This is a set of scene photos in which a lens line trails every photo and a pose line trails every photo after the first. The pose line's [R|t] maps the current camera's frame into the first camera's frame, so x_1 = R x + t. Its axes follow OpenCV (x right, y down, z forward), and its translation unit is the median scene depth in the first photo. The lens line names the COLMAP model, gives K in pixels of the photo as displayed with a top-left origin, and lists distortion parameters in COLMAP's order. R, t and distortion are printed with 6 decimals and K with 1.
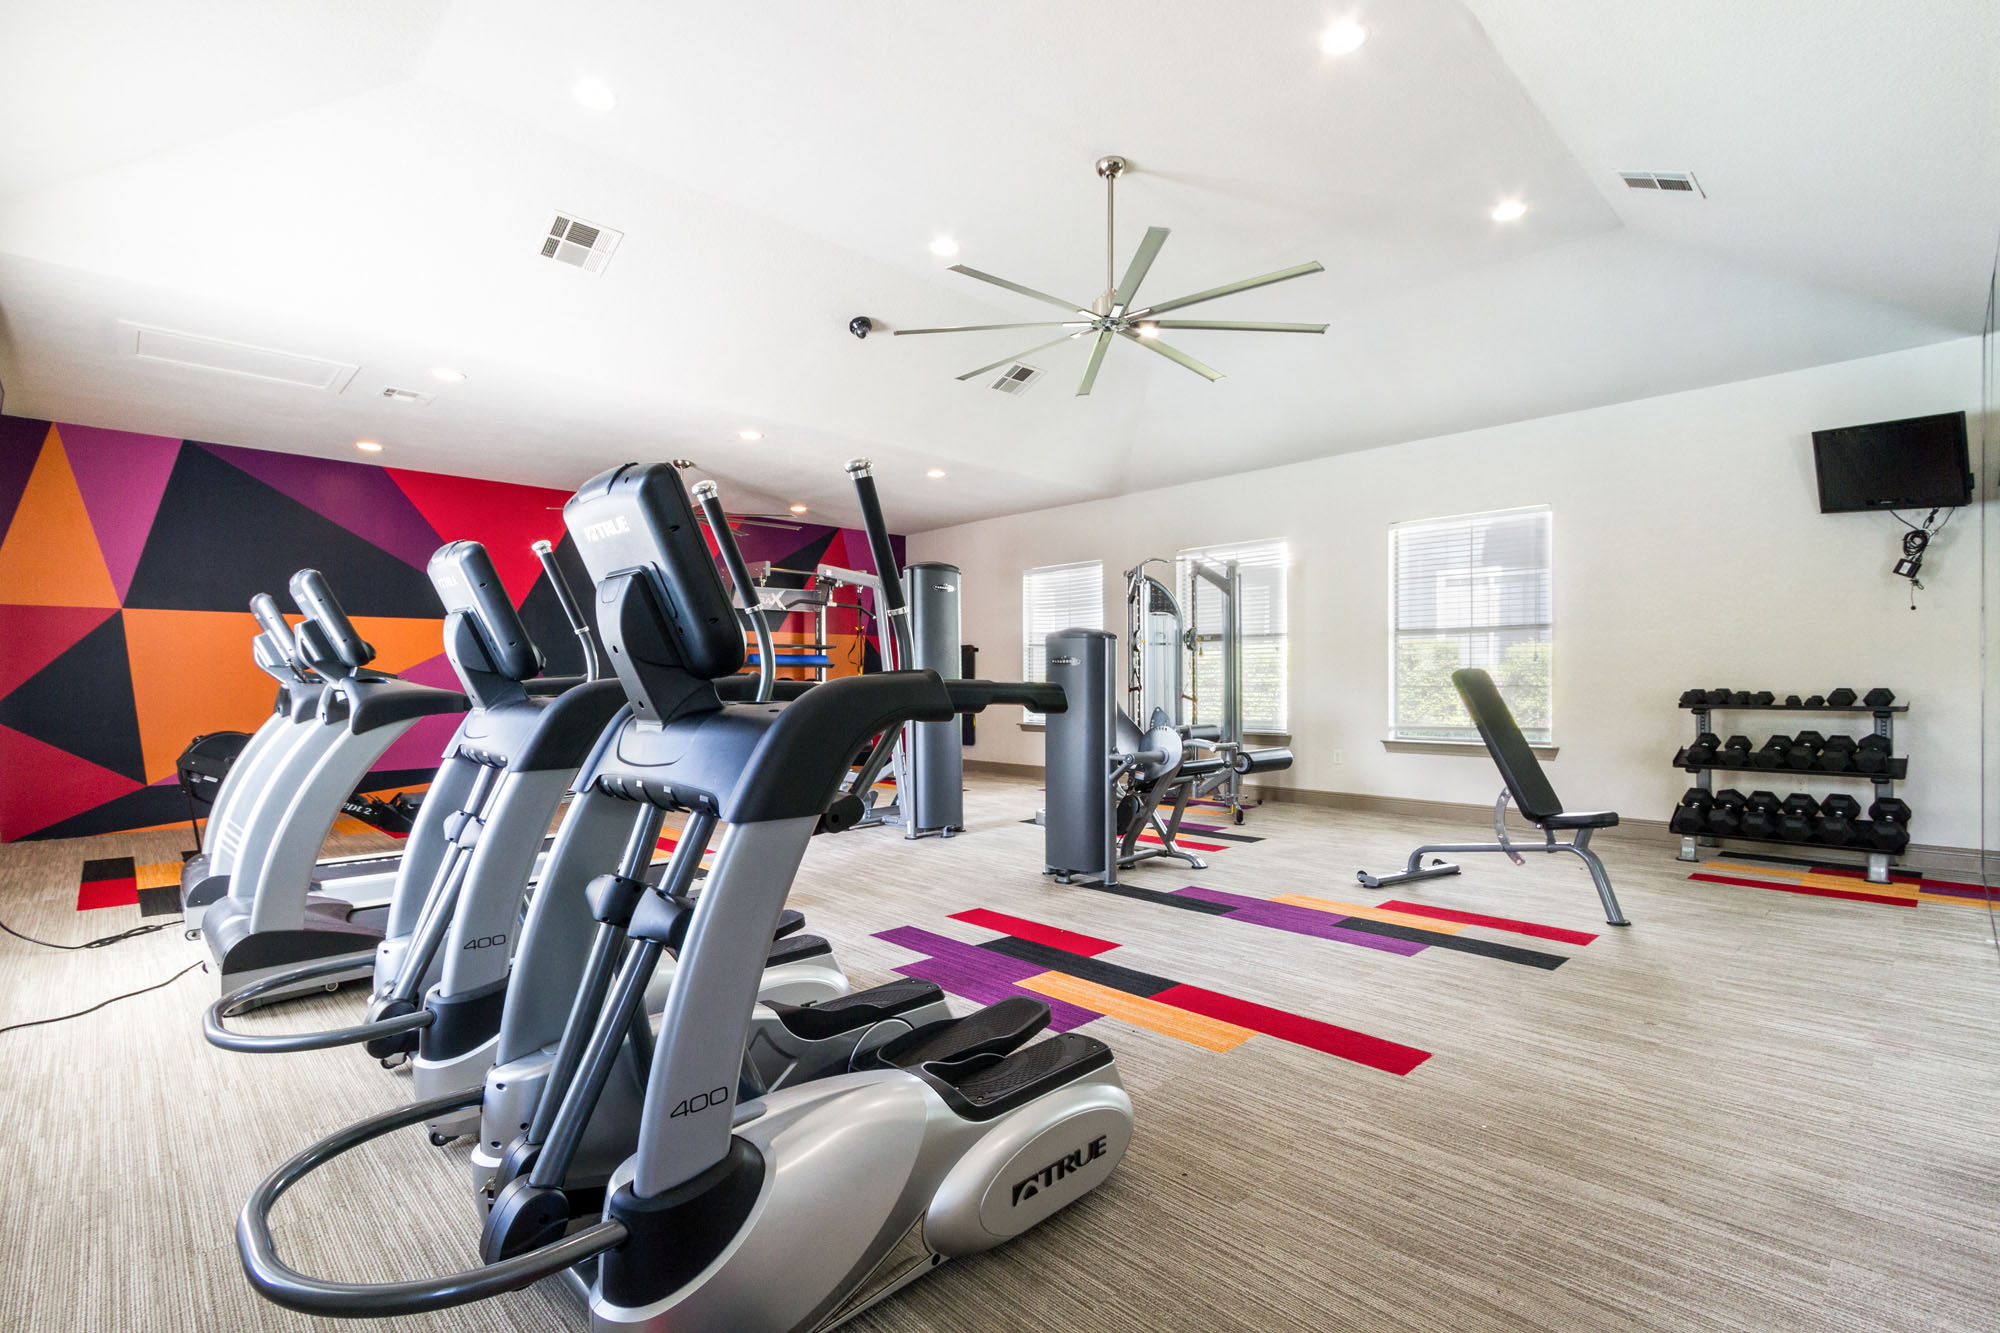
lens RADIAL K [[924.8, 0, 989.9], [0, 924.8, 677.6], [0, 0, 1]] dist [0.006558, 0.000260]
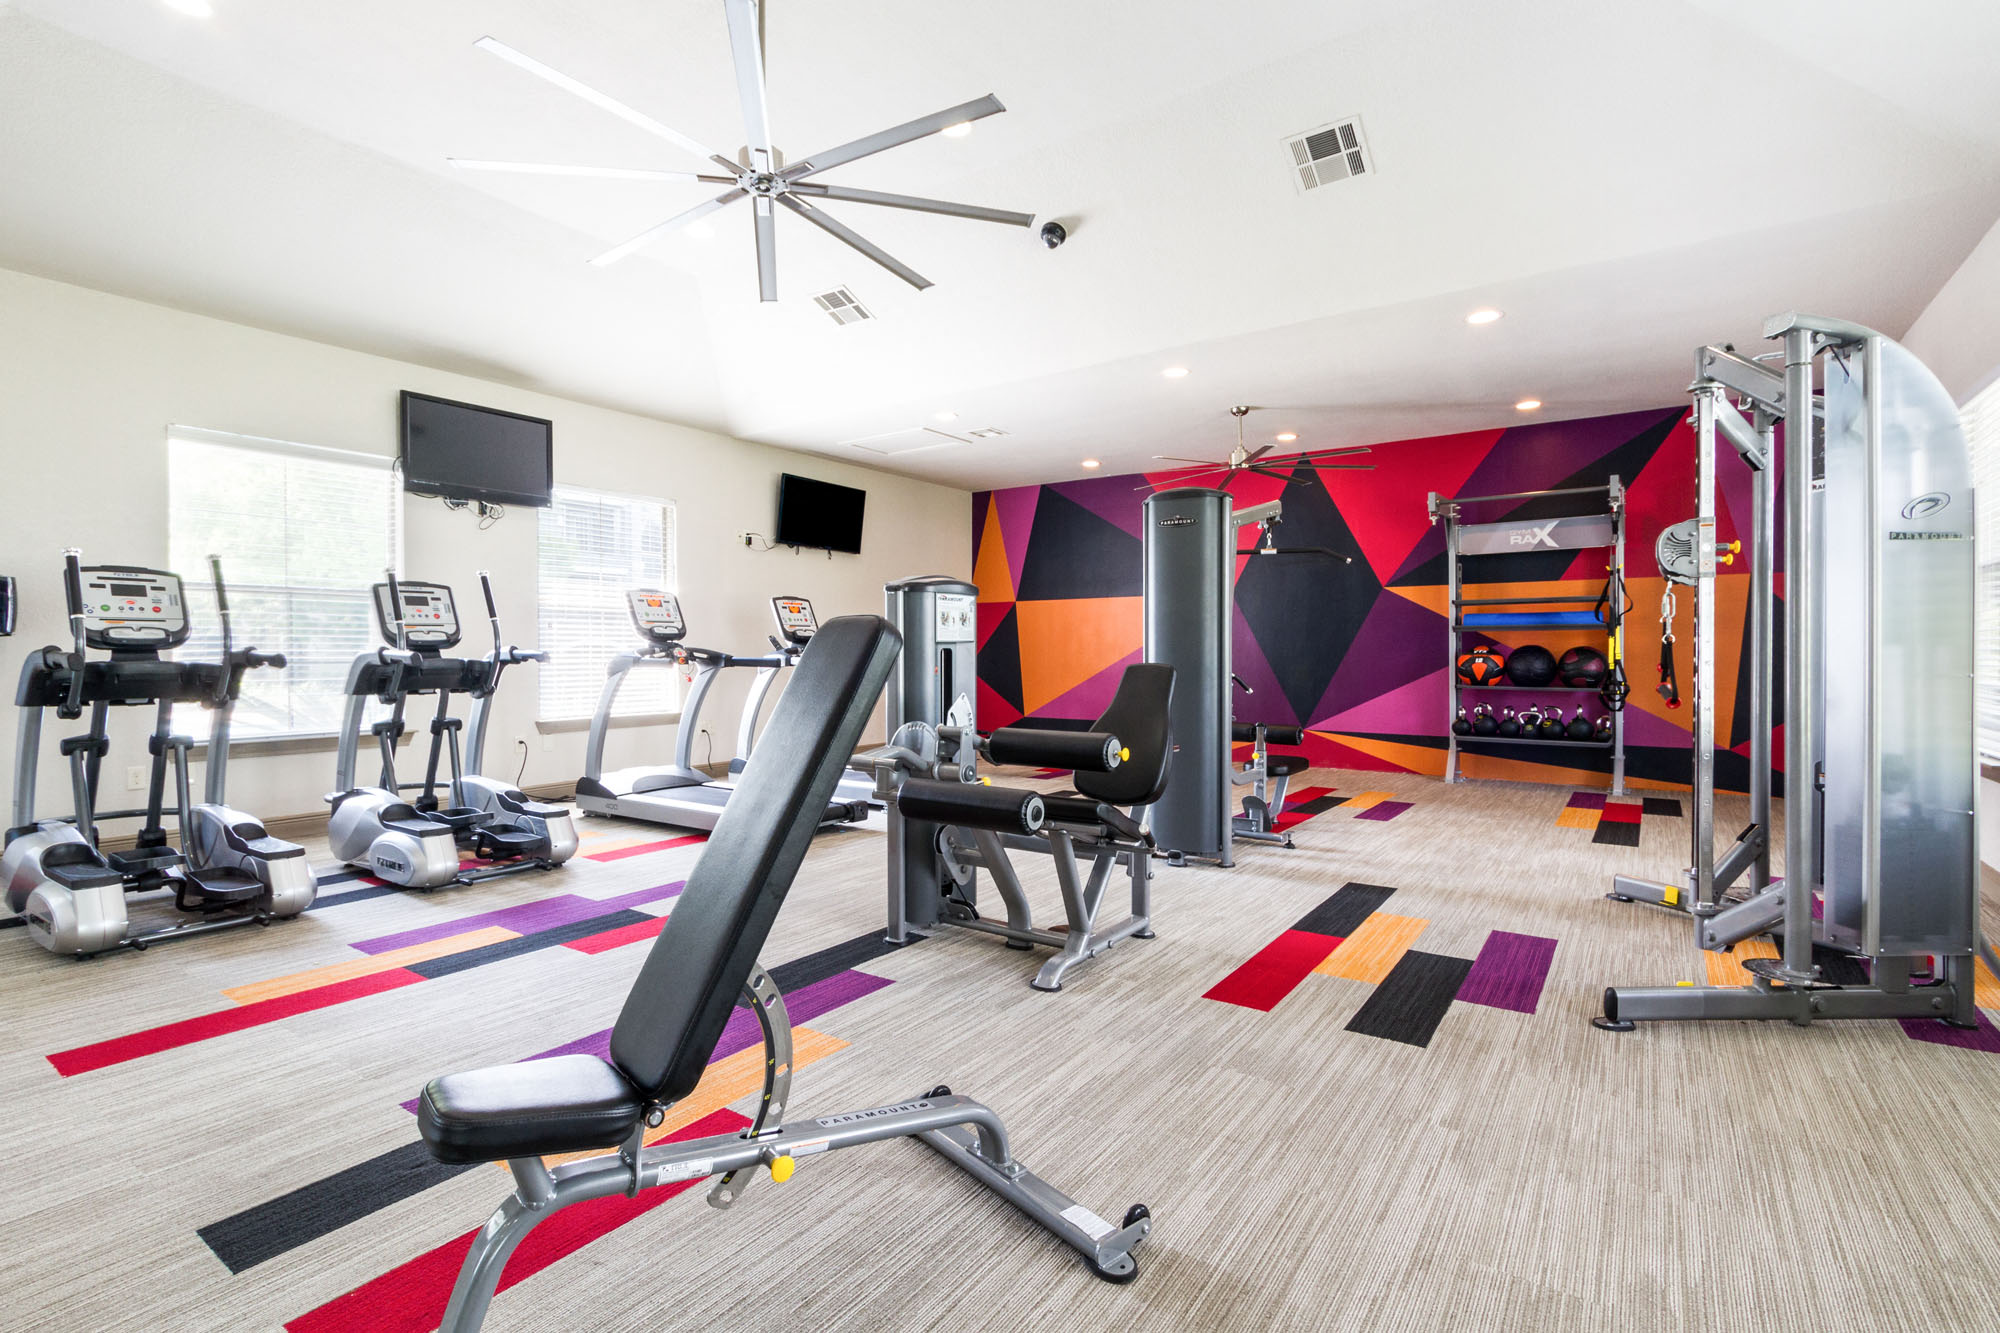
lens RADIAL K [[935.1, 0, 1003.4], [0, 935.1, 652.3], [0, 0, 1]] dist [0.000660, -0.000058]
pose [[0.191027, 0.005464, -0.981570, 0.976696], [0.002968, 0.999977, 0.006145, 0.000553], [0.981580, -0.004087, 0.191007, 1.098829]]
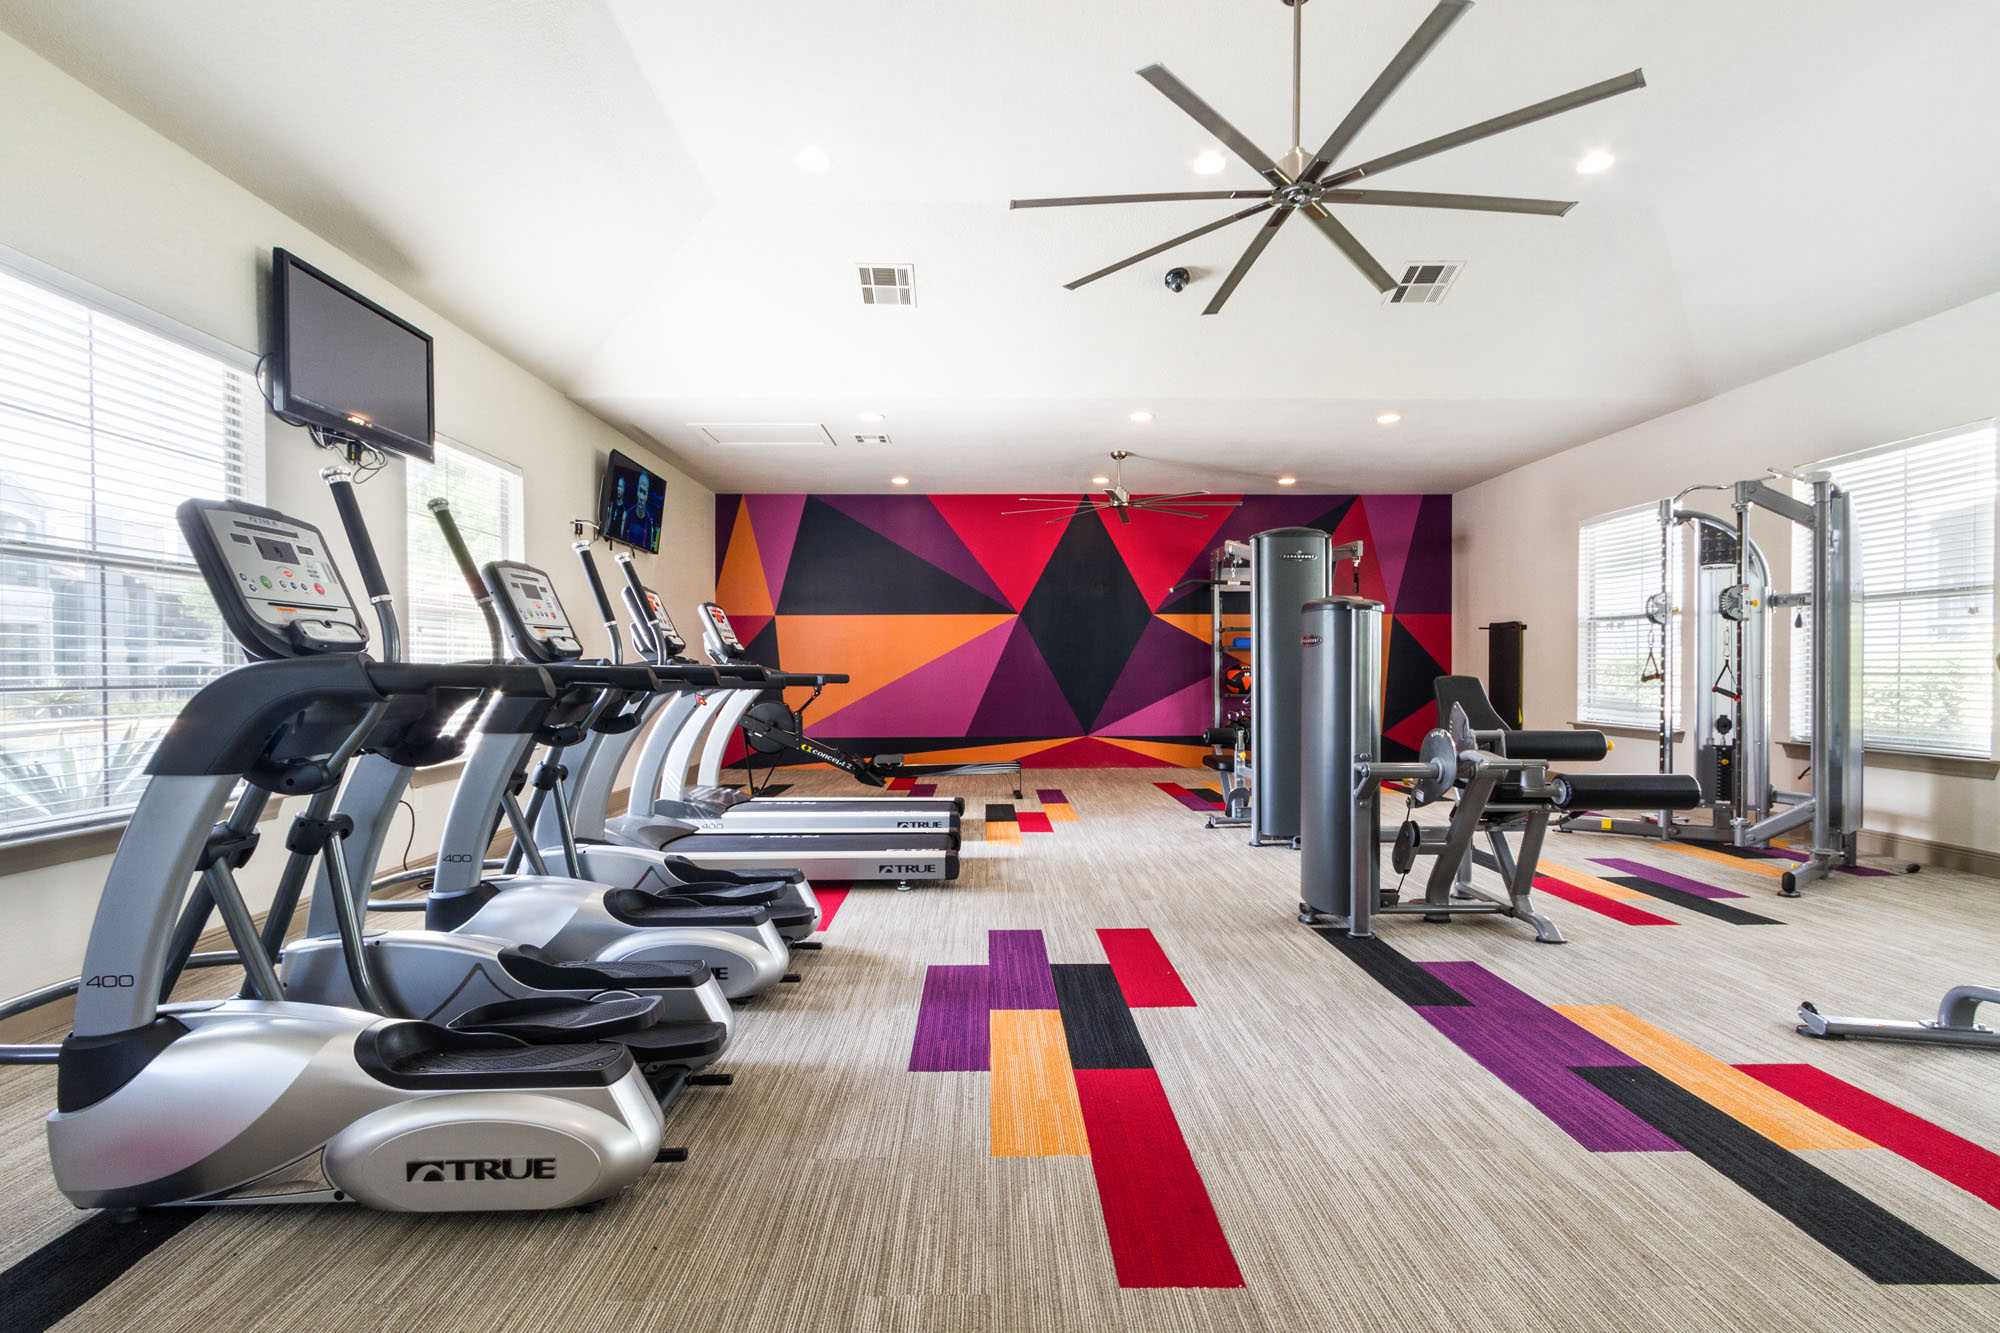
lens RADIAL K [[915.4, 0, 1000.0], [0, 915.4, 666.5], [0, 0, 1]] dist [0.002075, 0.000307]
pose [[0.730020, 0.002321, -0.683422, 0.494387], [0.000023, 0.999994, 0.003421, 0.002151], [0.683426, -0.002513, 0.730016, 0.298410]]
